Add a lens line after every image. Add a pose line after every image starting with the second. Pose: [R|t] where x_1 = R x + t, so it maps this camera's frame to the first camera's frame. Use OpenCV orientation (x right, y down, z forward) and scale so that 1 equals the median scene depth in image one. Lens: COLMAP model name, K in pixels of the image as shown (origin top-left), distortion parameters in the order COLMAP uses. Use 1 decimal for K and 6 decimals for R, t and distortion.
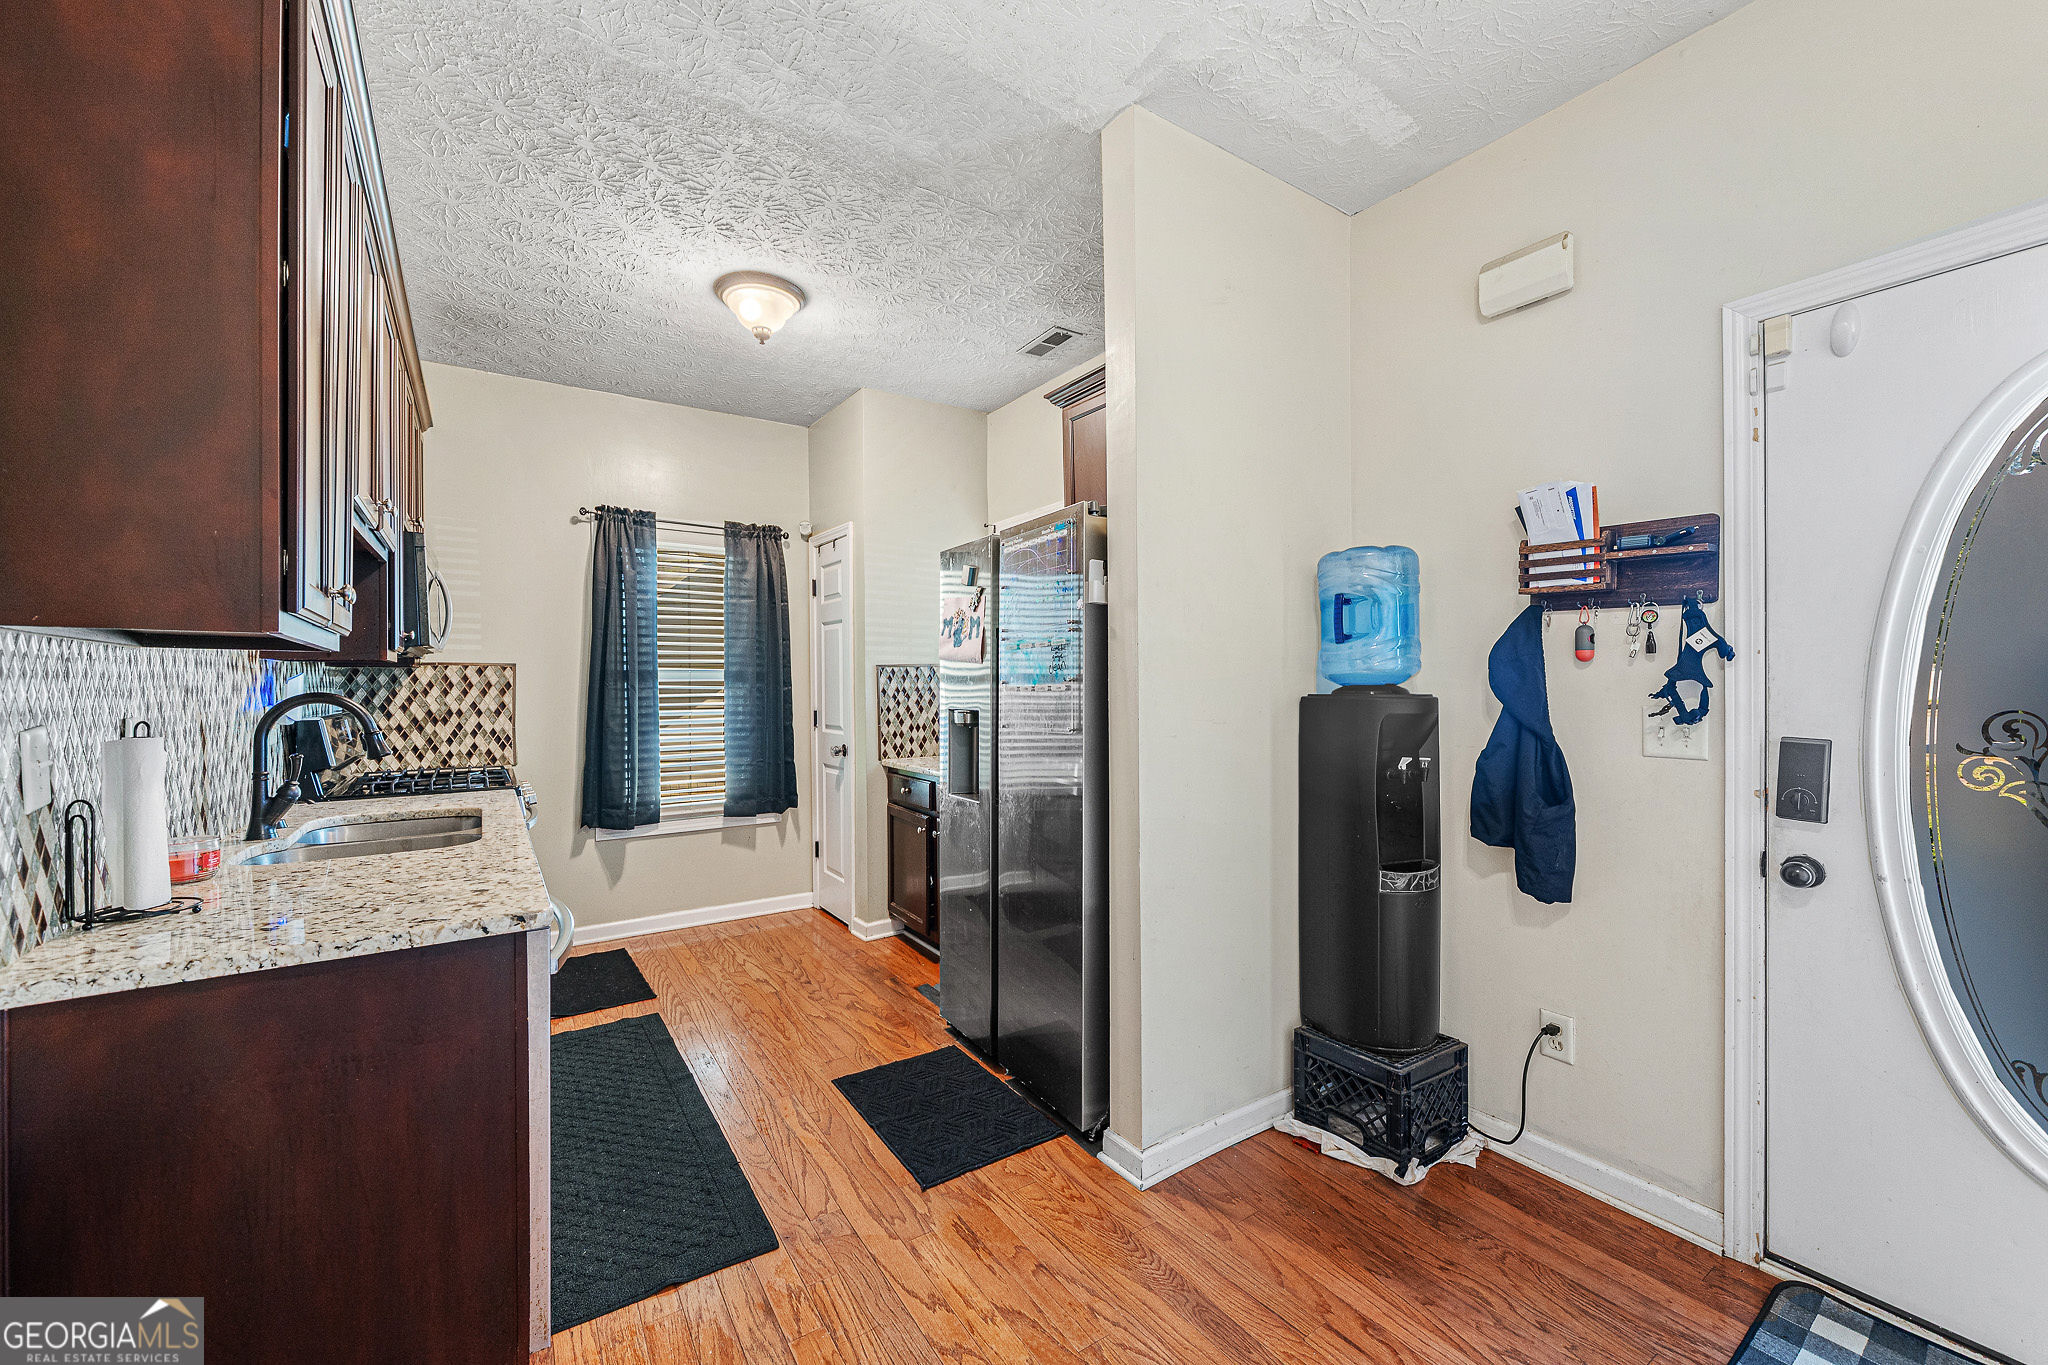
lens RADIAL K [[786.8, 0, 1024.0], [0, 786.8, 682.5], [0, 0, 1]] dist [-0.000369, -0.000070]
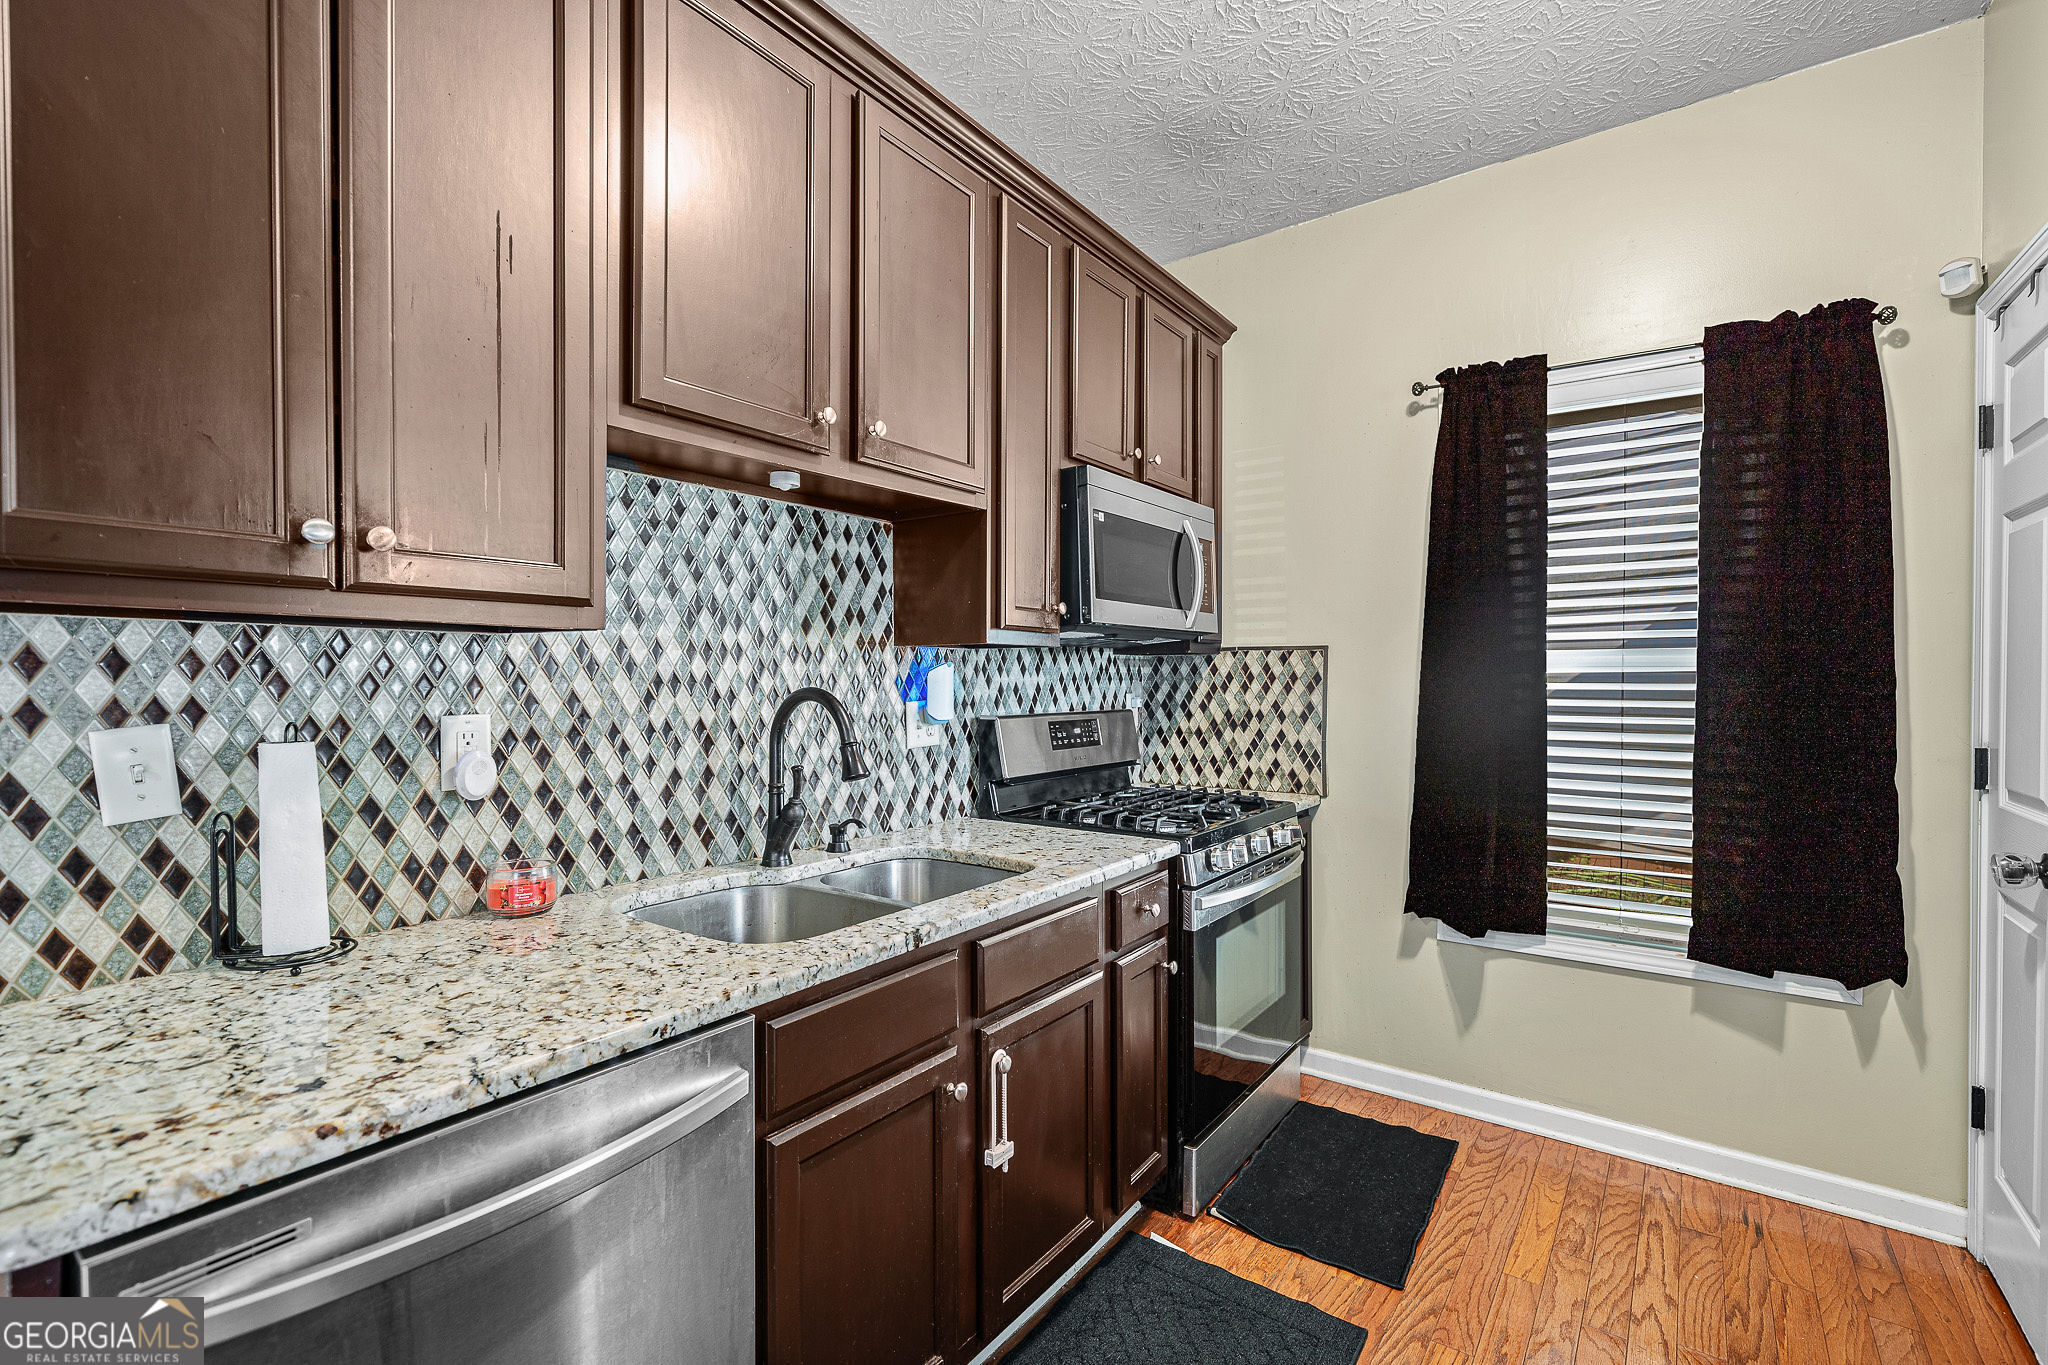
lens RADIAL K [[926.4, 0, 1021.6], [0, 926.4, 693.8], [0, 0, 1]] dist [0.019213, 0.000513]
pose [[0.340650, 0.022291, -0.939926, 0.011237], [0.000875, 0.999711, 0.024026, -0.002380], [0.940190, -0.009007, 0.340532, 0.500387]]
